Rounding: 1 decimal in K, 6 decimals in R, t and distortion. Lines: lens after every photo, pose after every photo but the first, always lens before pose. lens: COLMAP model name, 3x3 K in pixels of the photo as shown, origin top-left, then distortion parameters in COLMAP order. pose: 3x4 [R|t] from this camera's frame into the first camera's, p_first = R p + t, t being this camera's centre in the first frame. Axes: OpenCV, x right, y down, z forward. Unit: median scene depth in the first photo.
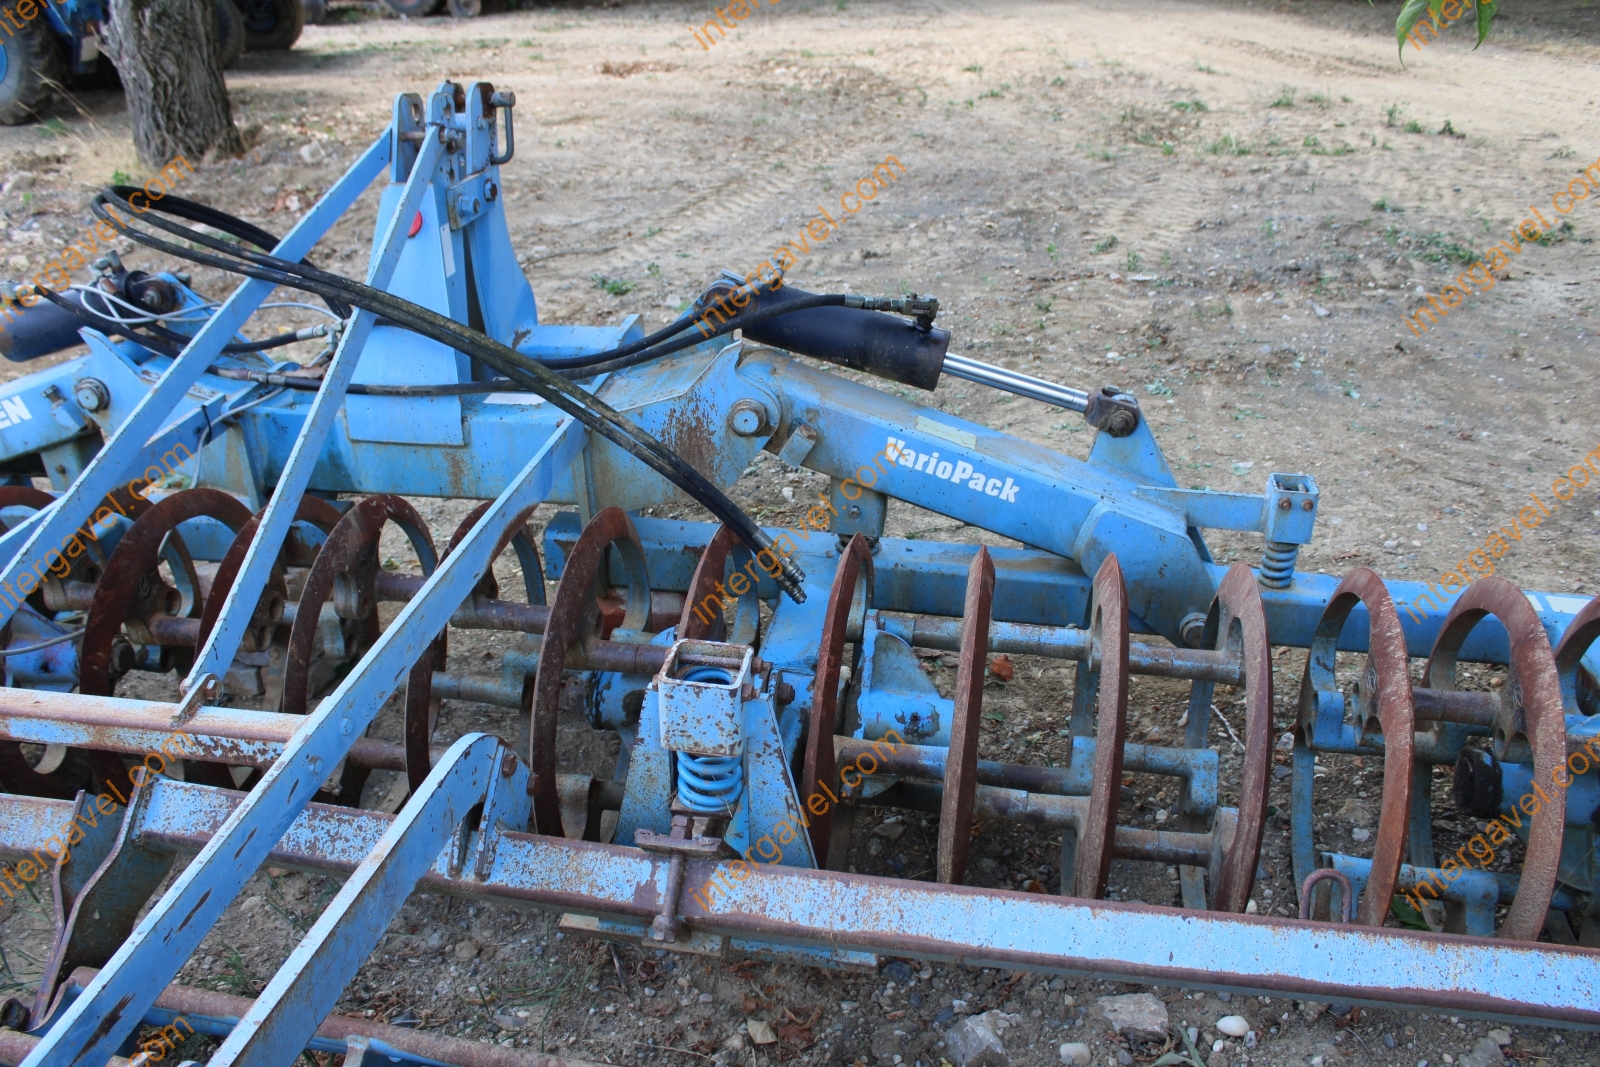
lens RADIAL K [[1345.3, 0, 792.1], [0, 1345.3, 526.8], [0, 0, 1]] dist [-0.163916, 0.150276]
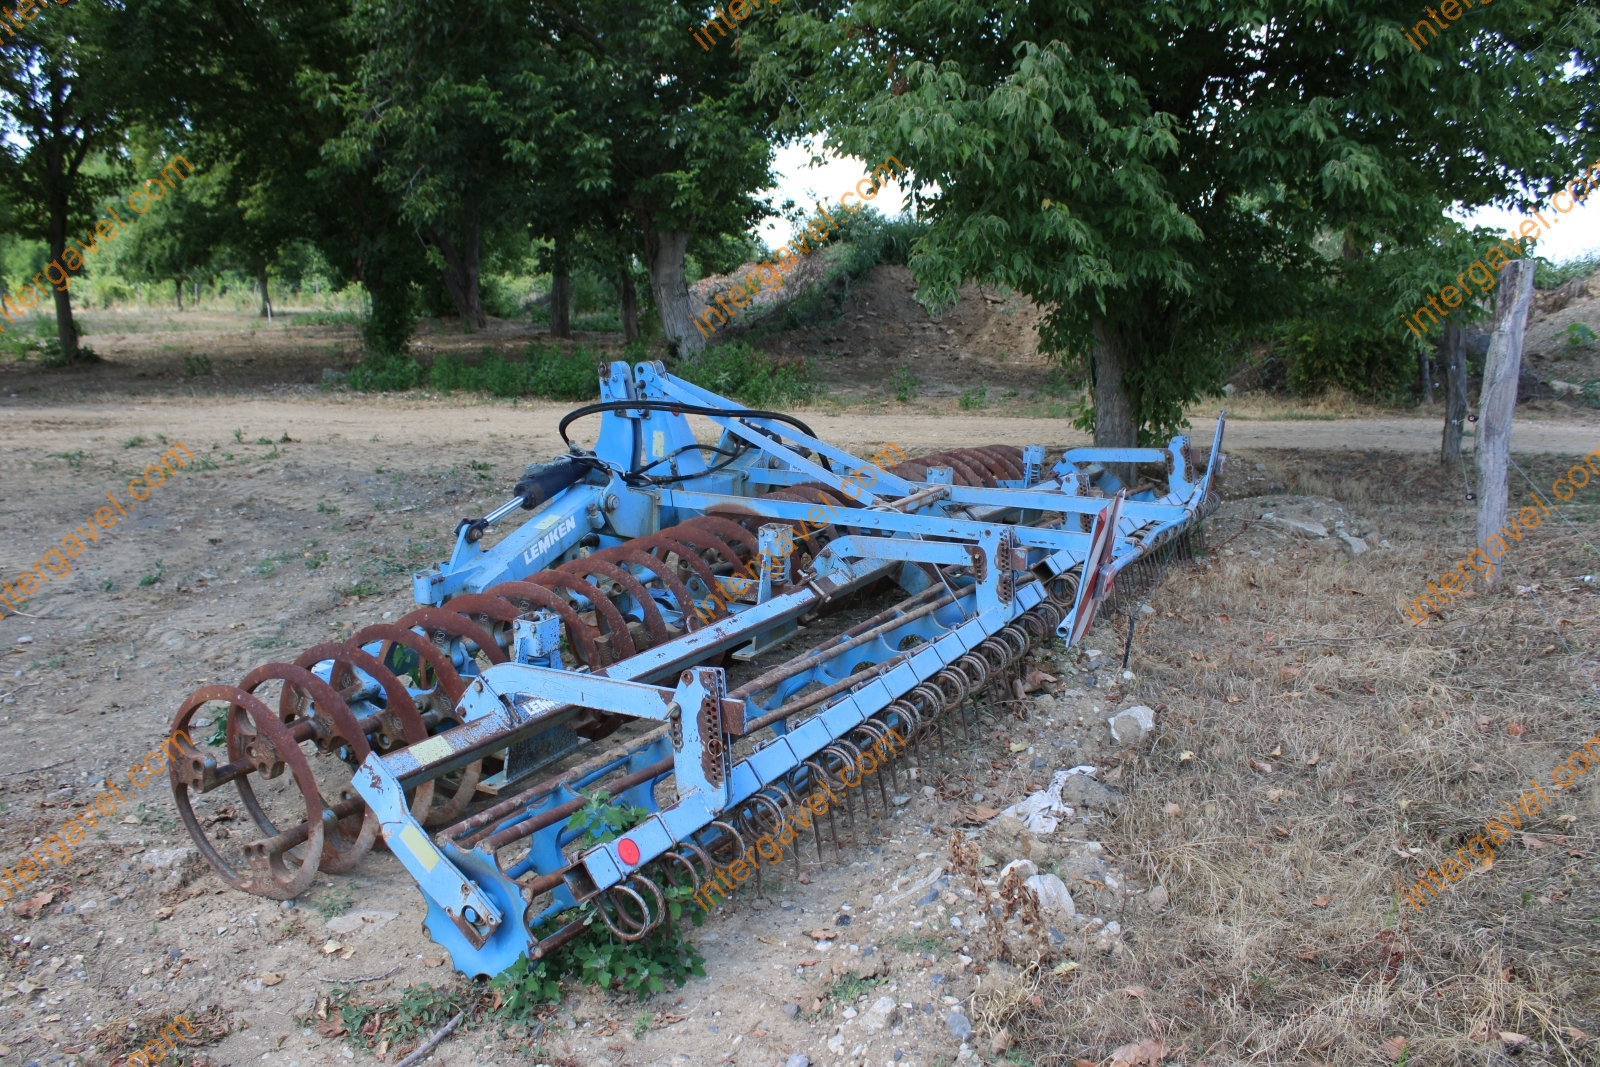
lens RADIAL K [[1345.3, 0, 792.1], [0, 1345.3, 526.8], [0, 0, 1]] dist [-0.163916, 0.150276]
pose [[0.313532, -0.148130, 0.937953, -0.794634], [0.407786, 0.913044, 0.007884, 0.010439], [-0.857560, 0.380012, 0.346674, 0.013334]]
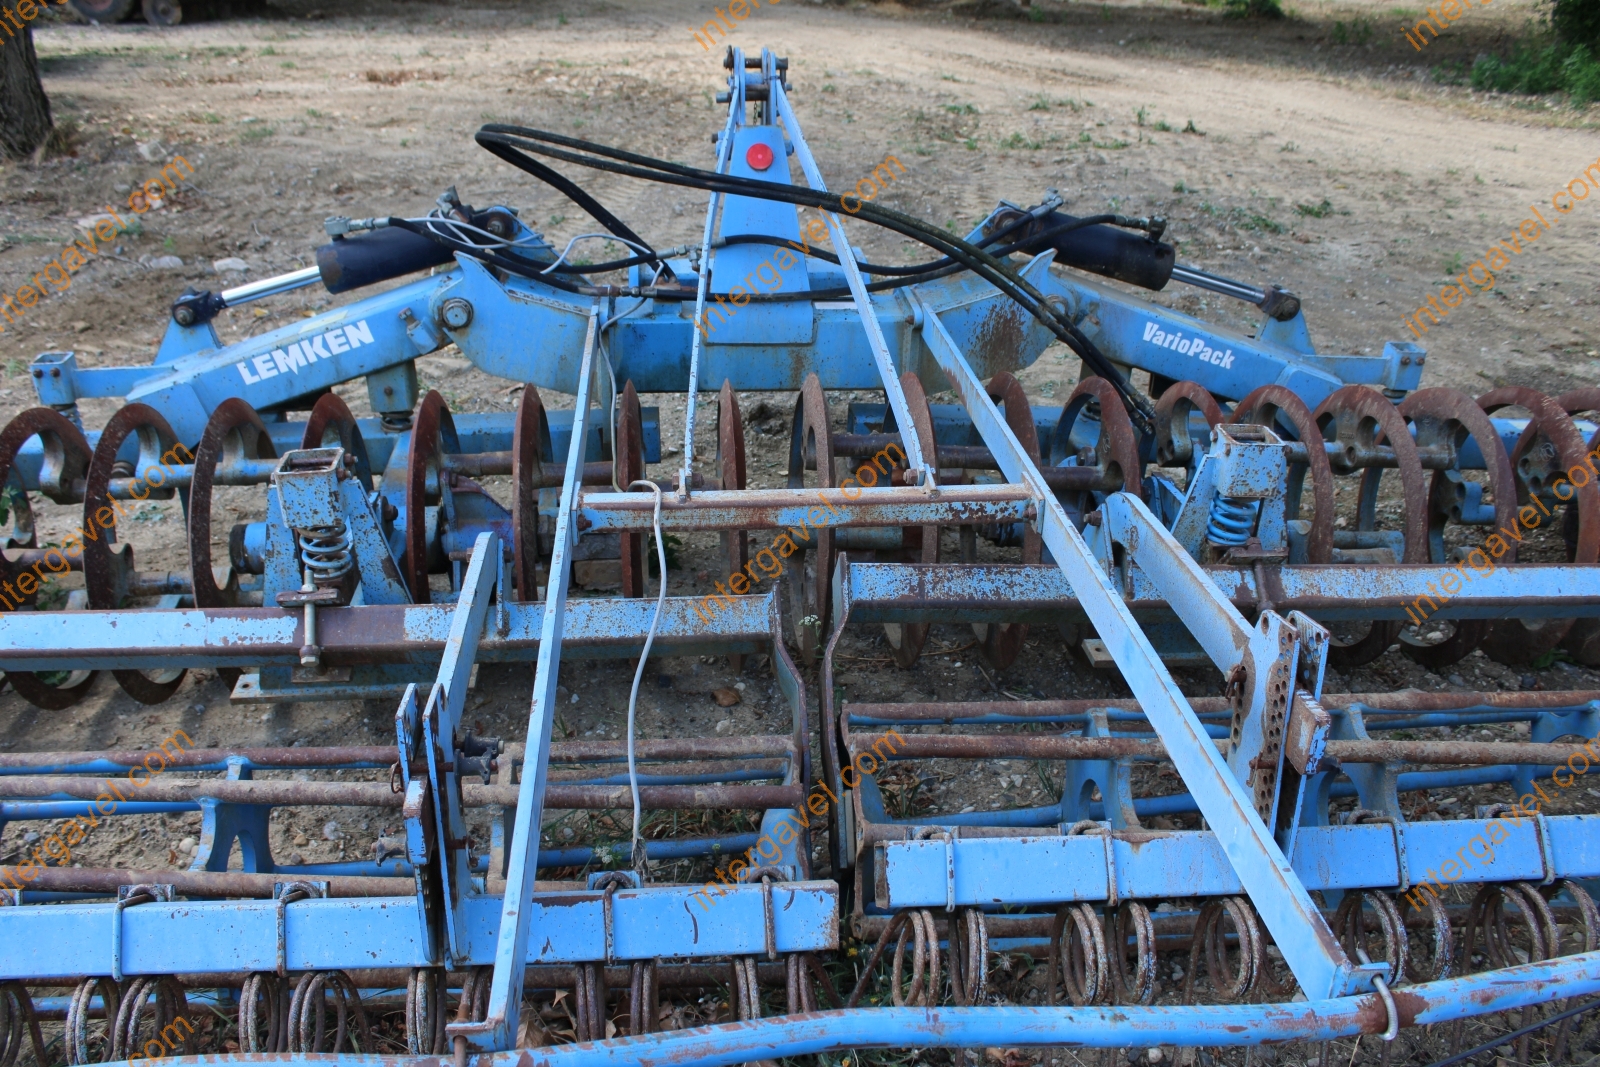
lens RADIAL K [[1345.9, 0, 793.7], [0, 1345.9, 531.2], [0, 0, 1]] dist [-0.164519, 0.145723]
pose [[0.962270, -0.071774, 0.262461, -0.187140], [0.074829, 0.997195, -0.001649, 0.034574], [-0.261606, 0.021227, 0.964941, -0.051552]]
